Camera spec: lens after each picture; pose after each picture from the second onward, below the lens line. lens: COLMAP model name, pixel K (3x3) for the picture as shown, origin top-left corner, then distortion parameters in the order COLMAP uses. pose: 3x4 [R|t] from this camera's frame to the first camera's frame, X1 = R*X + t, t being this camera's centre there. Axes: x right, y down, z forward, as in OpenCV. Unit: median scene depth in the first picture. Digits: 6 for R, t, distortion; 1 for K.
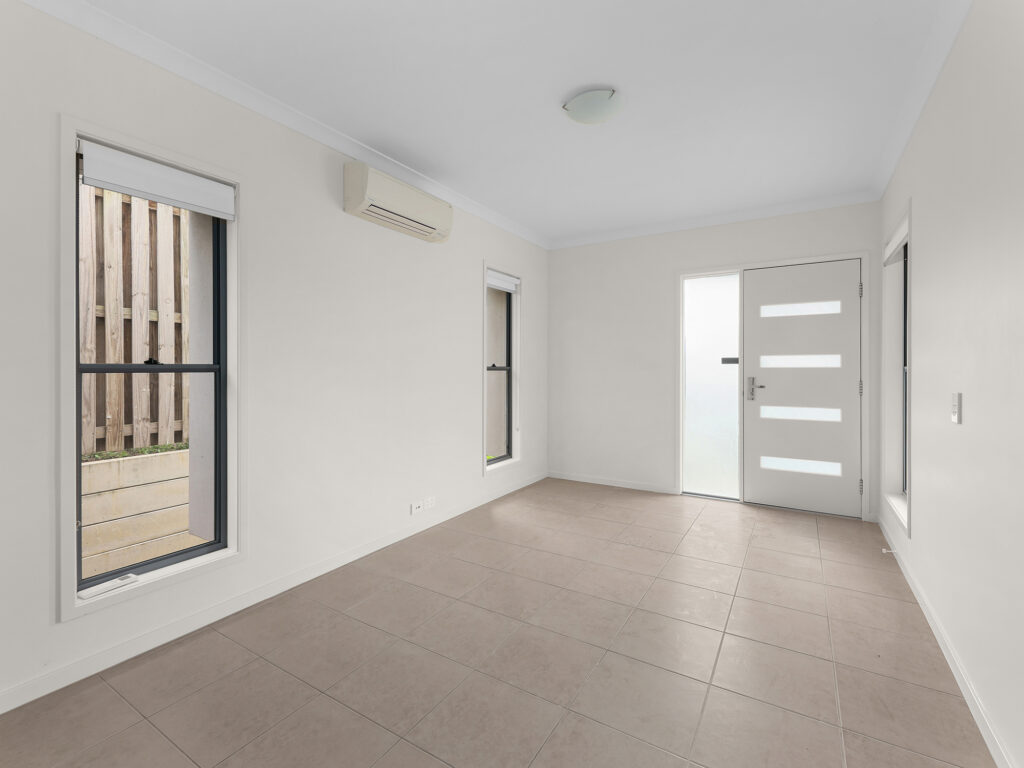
lens RADIAL K [[468.7, 0, 510.9], [0, 468.7, 379.1], [0, 0, 1]] dist [0.000181, -0.000178]
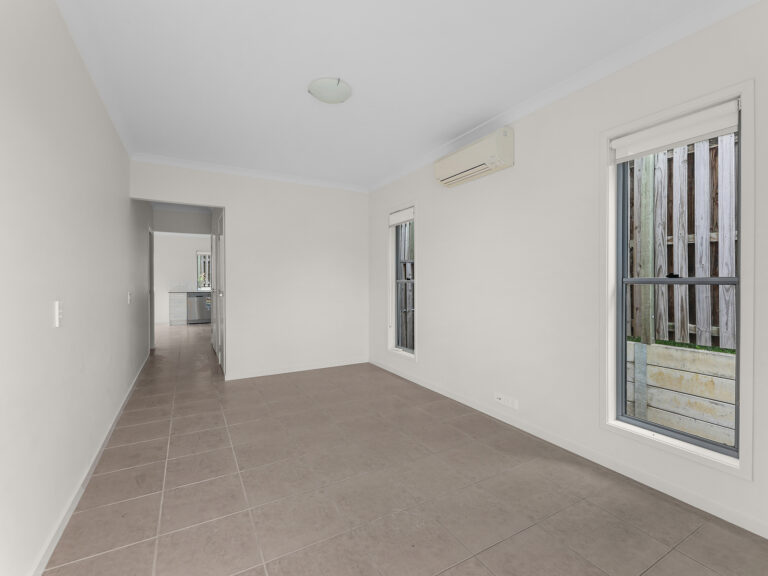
lens RADIAL K [[351.5, 0, 383.2], [0, 351.5, 284.3], [0, 0, 1]] dist [0.000181, -0.000178]
pose [[-0.486568, 0.007998, -0.873606, 0.455948], [-0.019171, 0.999620, 0.019829, -0.017078], [0.873432, 0.026396, -0.486229, 0.742258]]
